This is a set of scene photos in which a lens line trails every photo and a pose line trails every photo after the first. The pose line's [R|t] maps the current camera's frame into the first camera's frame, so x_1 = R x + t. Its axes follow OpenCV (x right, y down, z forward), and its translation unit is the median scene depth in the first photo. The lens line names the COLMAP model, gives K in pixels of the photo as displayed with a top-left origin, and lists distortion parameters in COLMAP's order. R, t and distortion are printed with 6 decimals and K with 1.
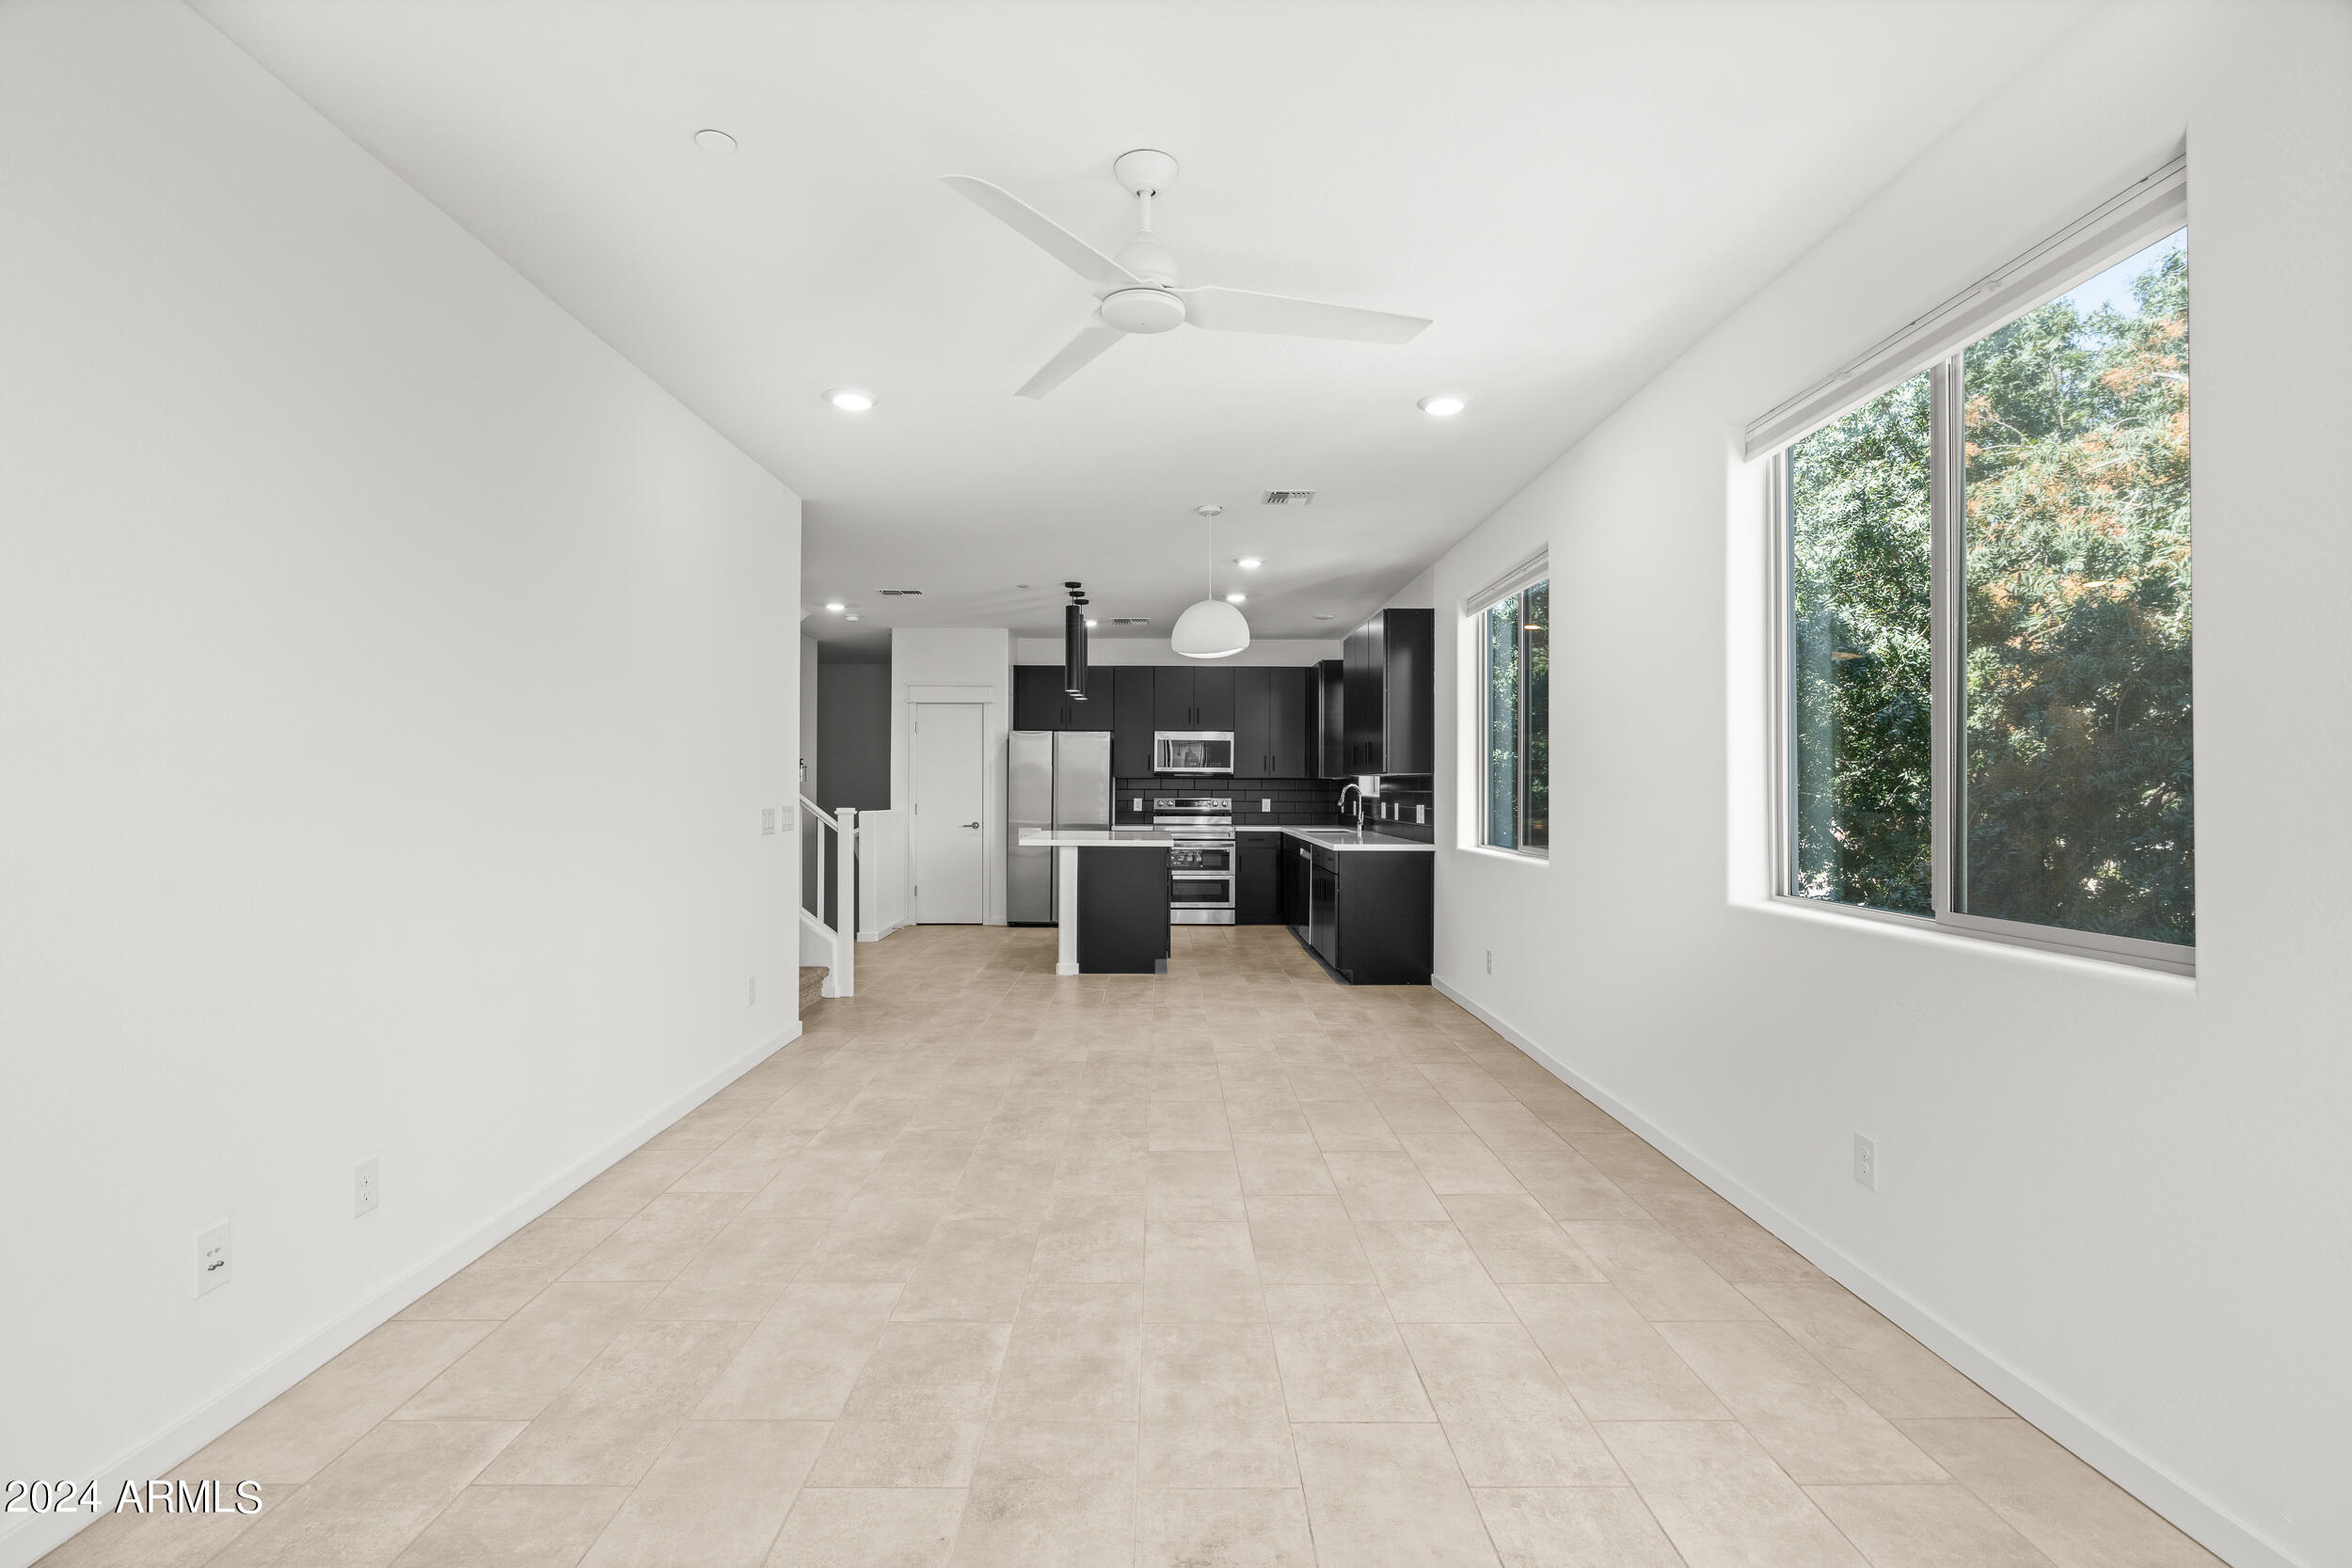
lens RADIAL K [[1065.5, 0, 1176.0], [0, 1065.5, 784.0], [0, 0, 1]] dist [-0.012393, 0.005427]
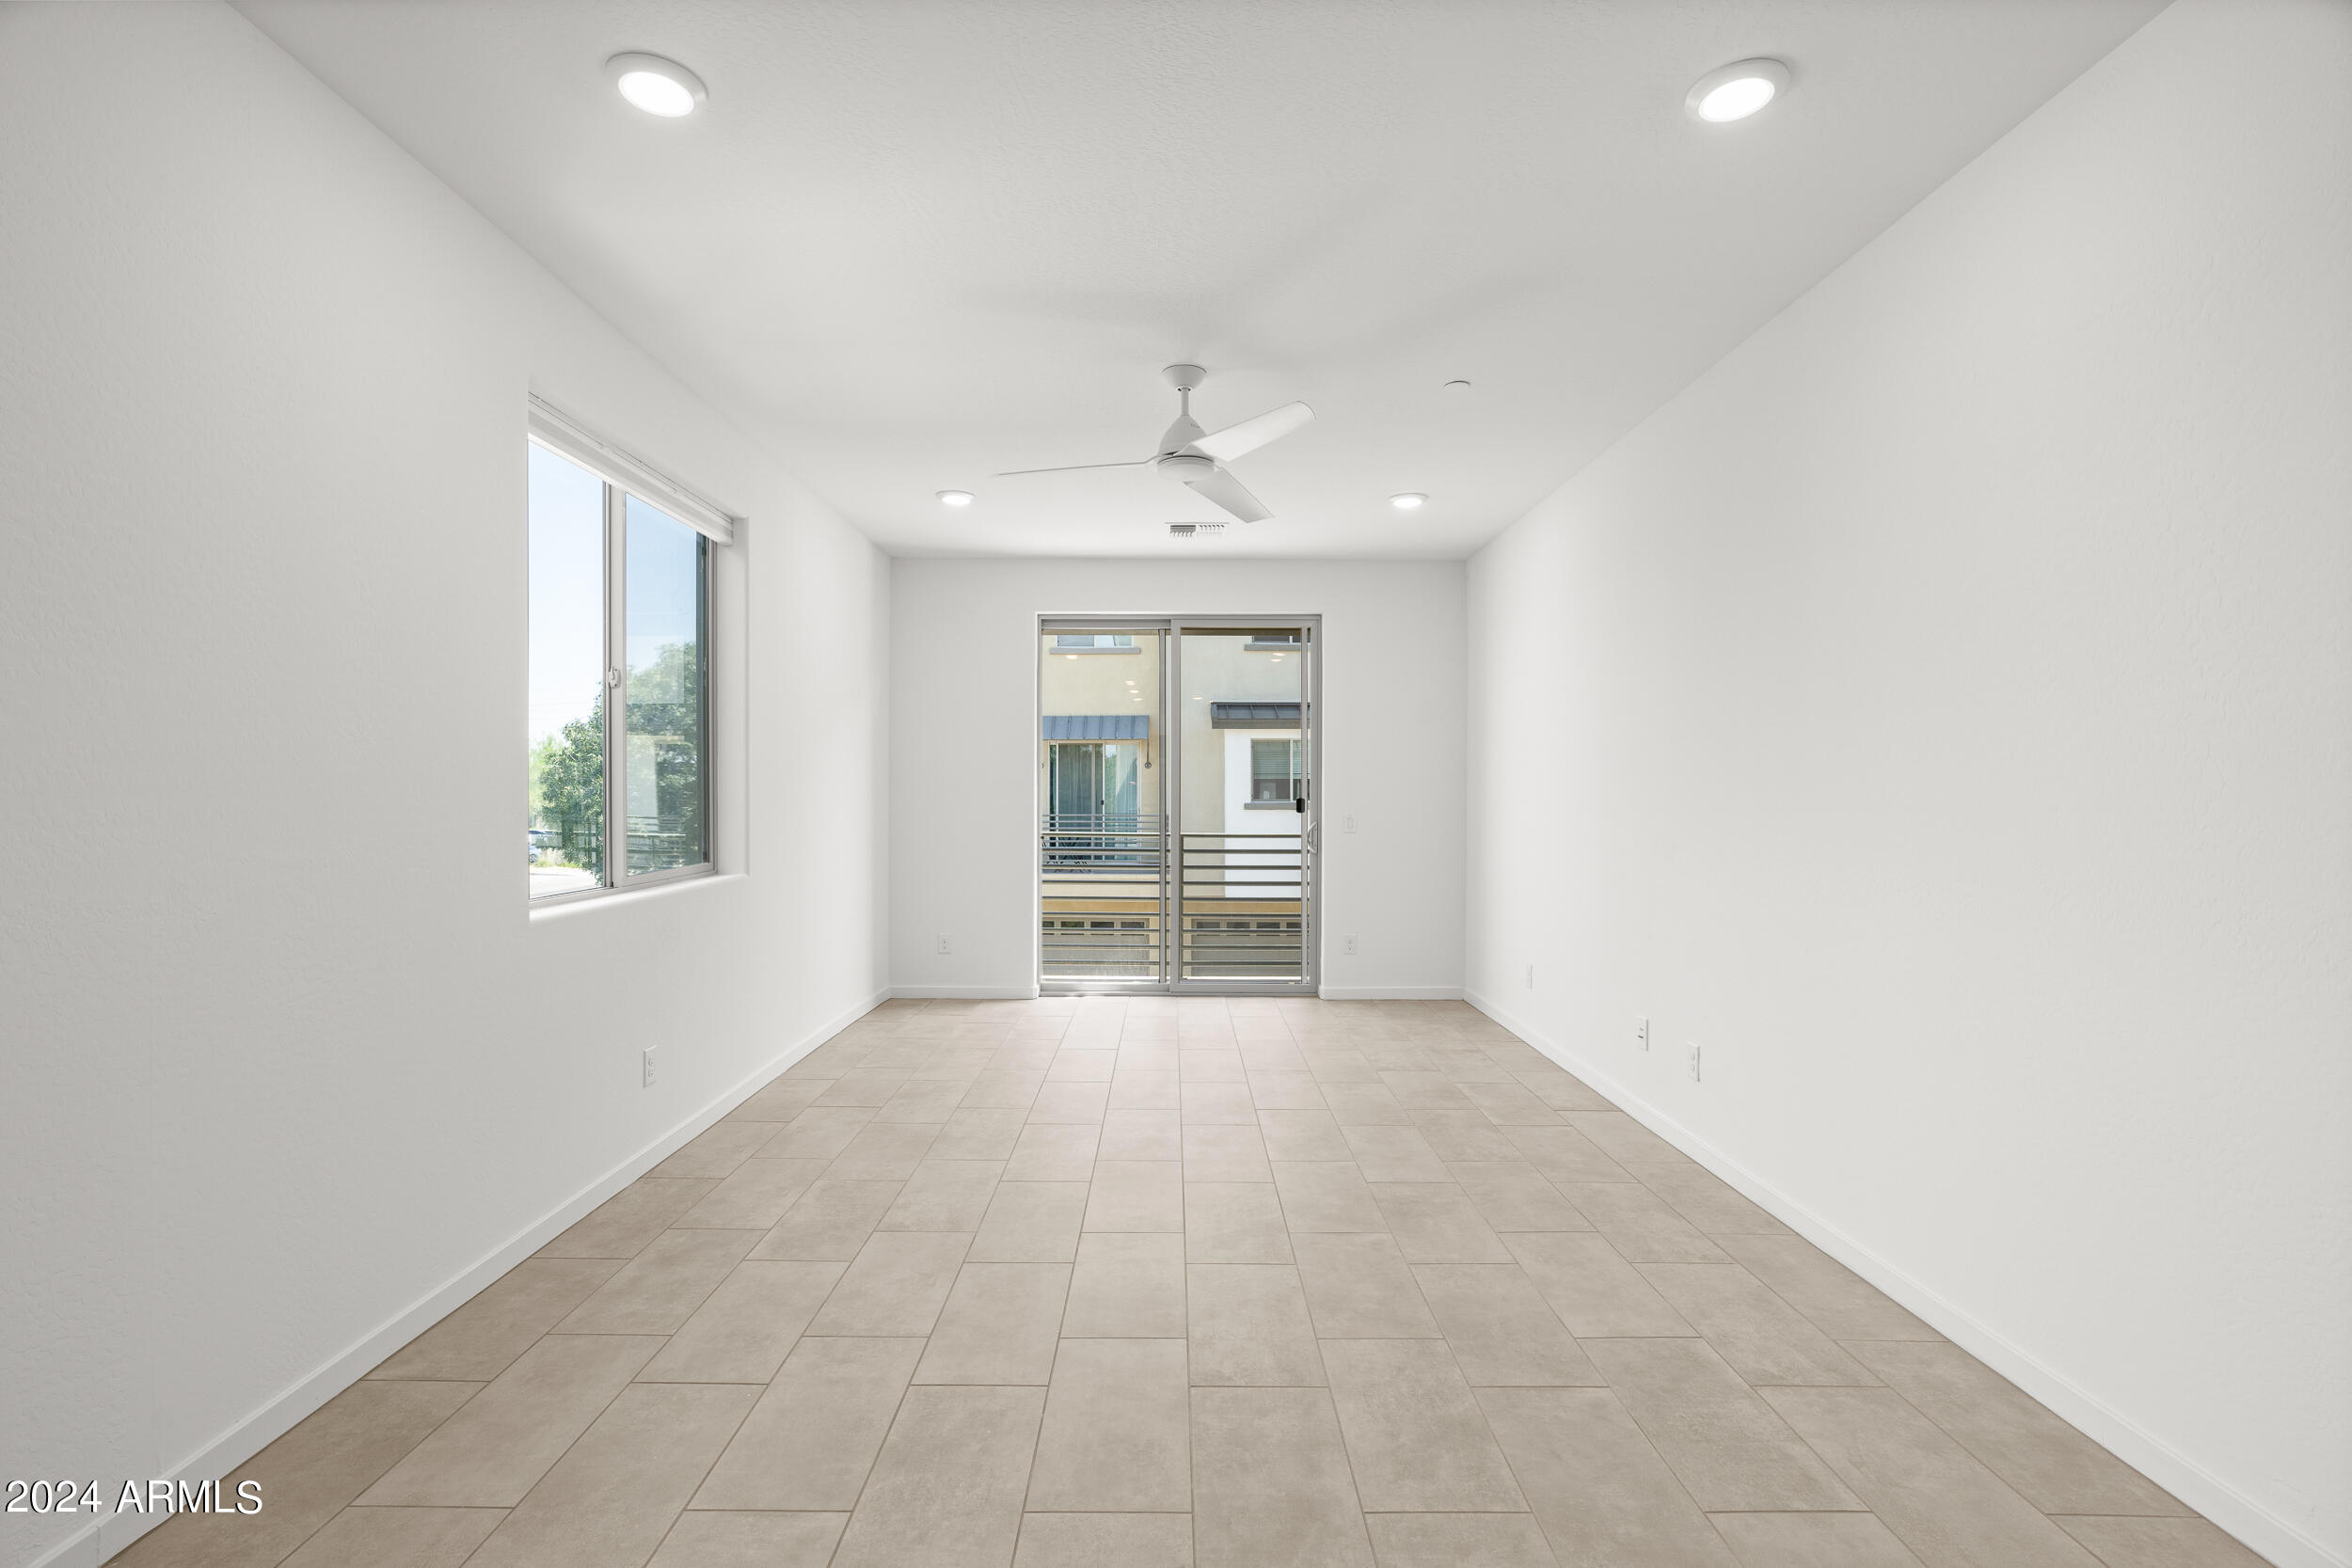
lens RADIAL K [[1070.9, 0, 1166.2], [0, 1070.9, 791.2], [0, 0, 1]] dist [-0.004774, -0.000101]
pose [[-0.999787, -0.007730, 0.019149, -0.021035], [-0.007861, 0.999946, -0.006750, 0.005236], [-0.019096, -0.006899, -0.999794, 1.528046]]
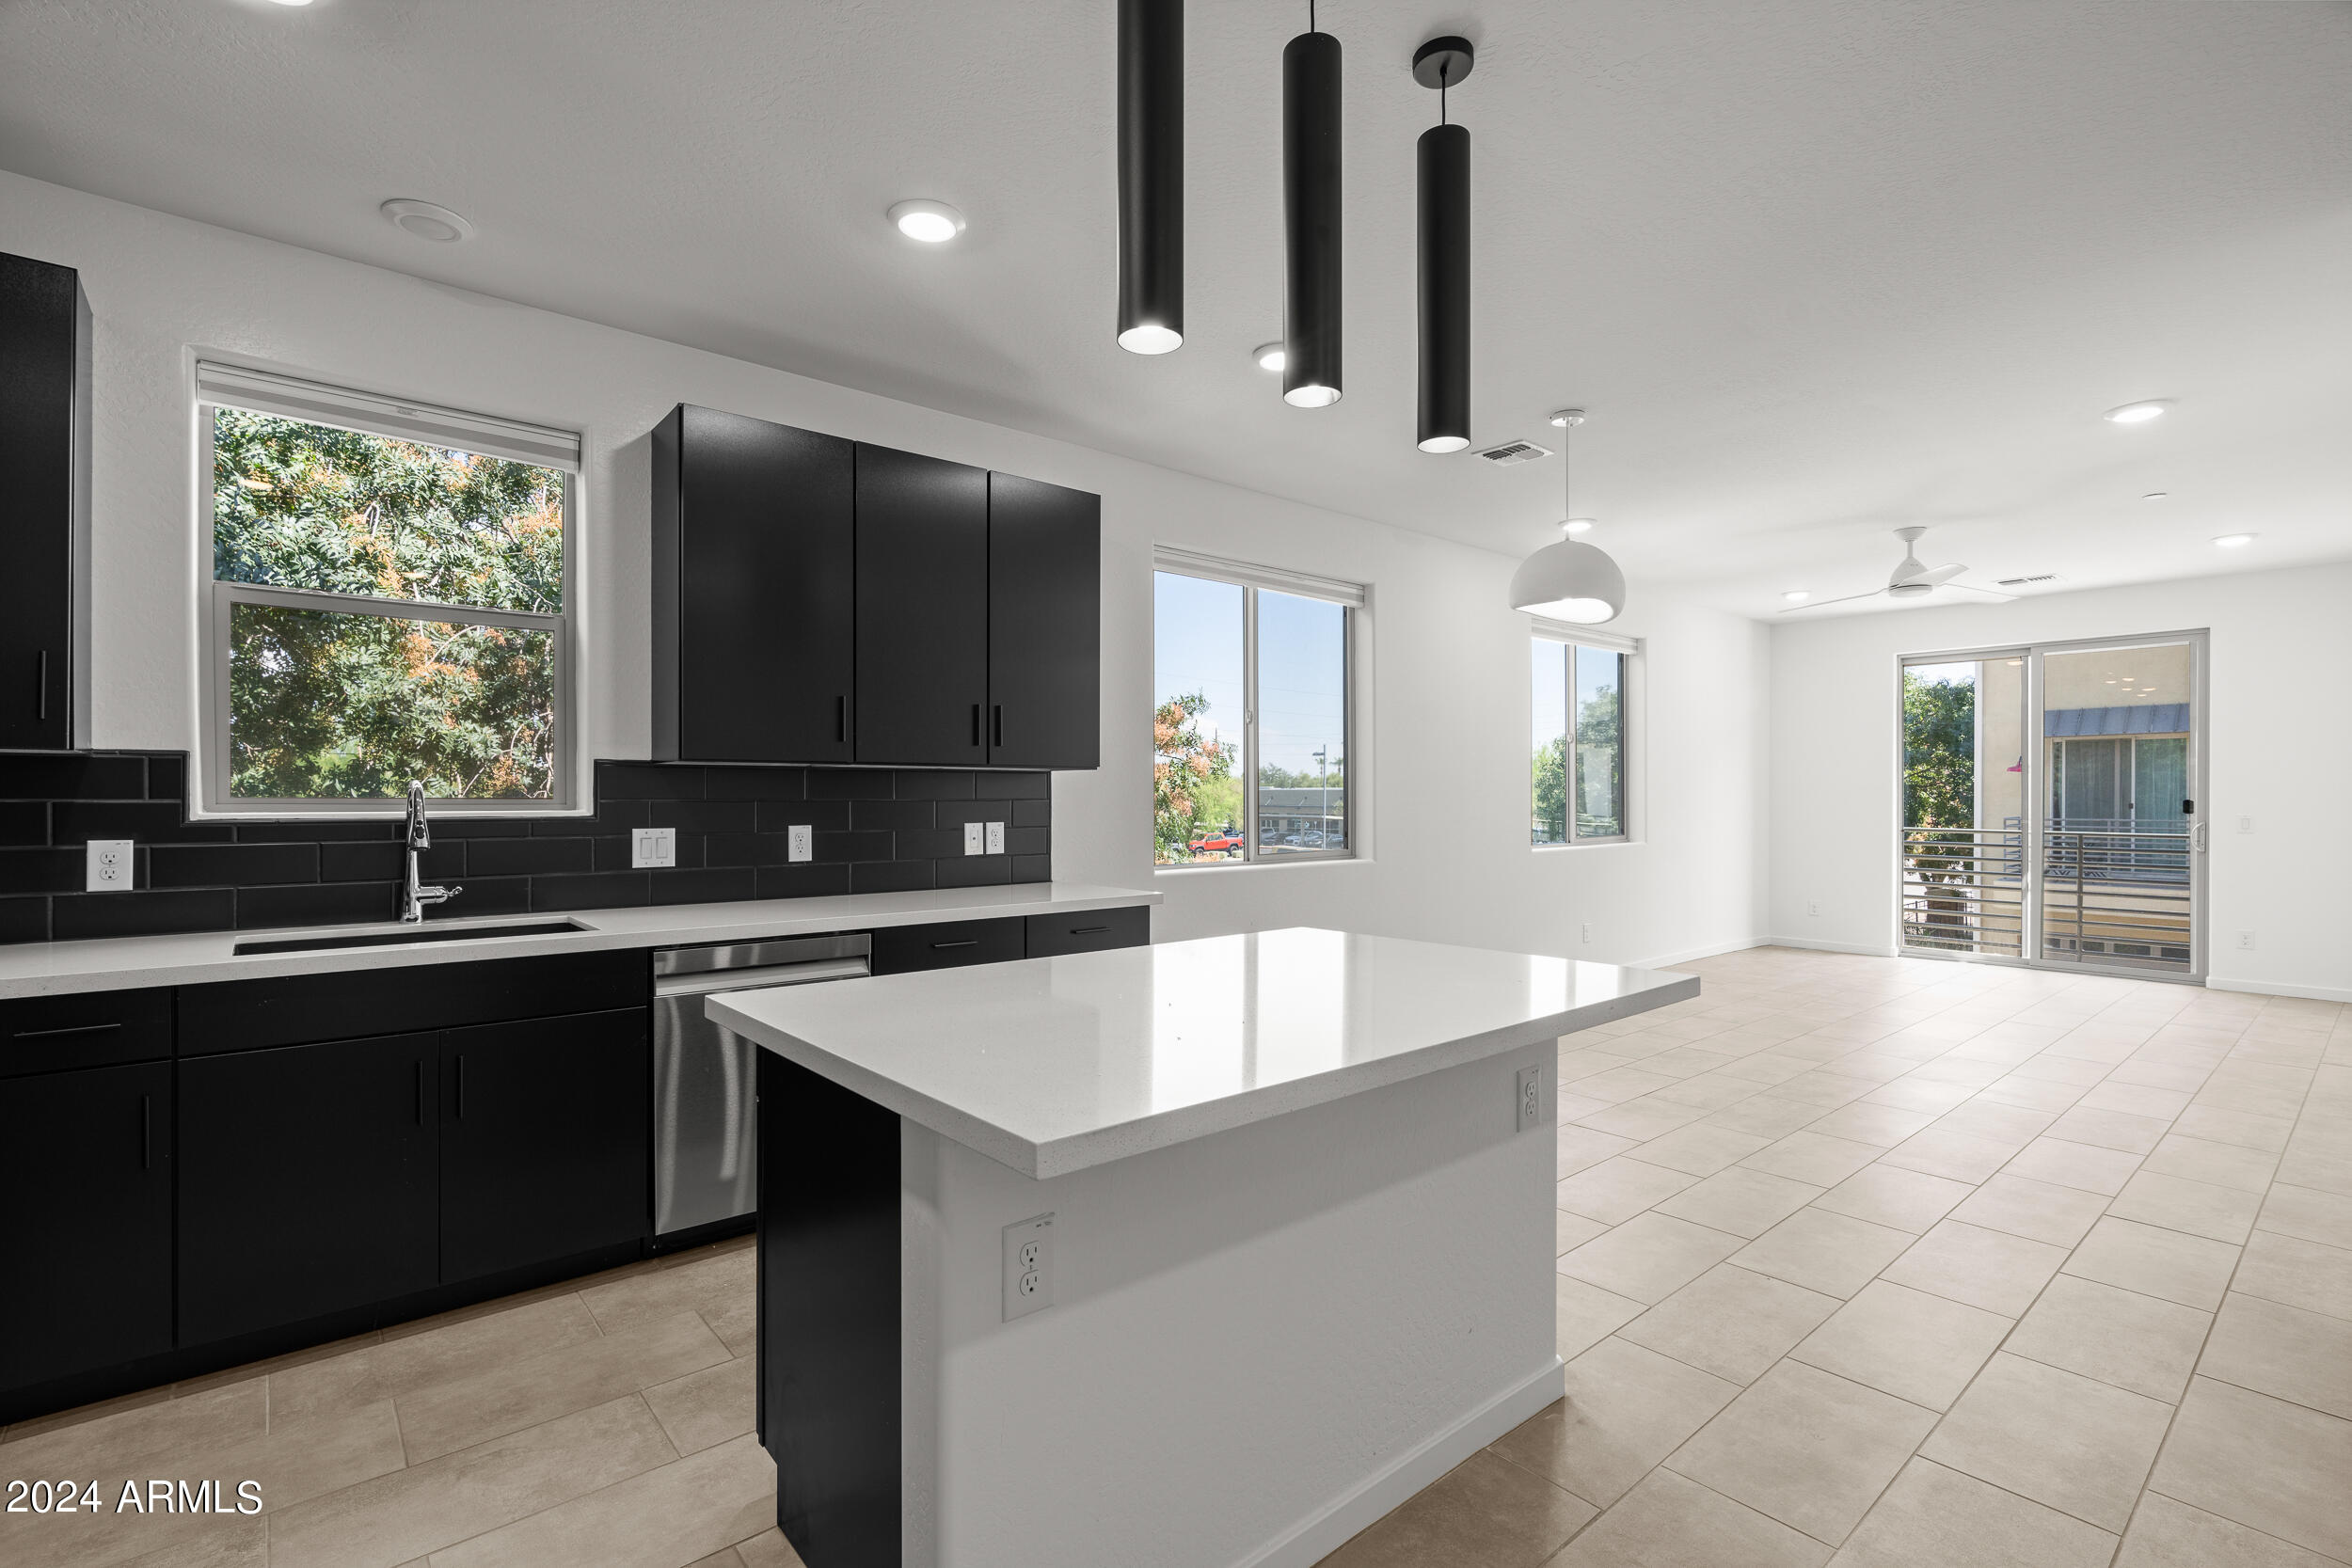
lens RADIAL K [[1051.3, 0, 1141.0], [0, 1051.3, 797.0], [0, 0, 1]] dist [-0.002878, -0.000319]
pose [[-0.615111, -0.008790, 0.788392, -0.497473], [-0.008598, 0.999953, 0.004441, 0.004373], [-0.788394, -0.004047, -0.615158, 2.305456]]
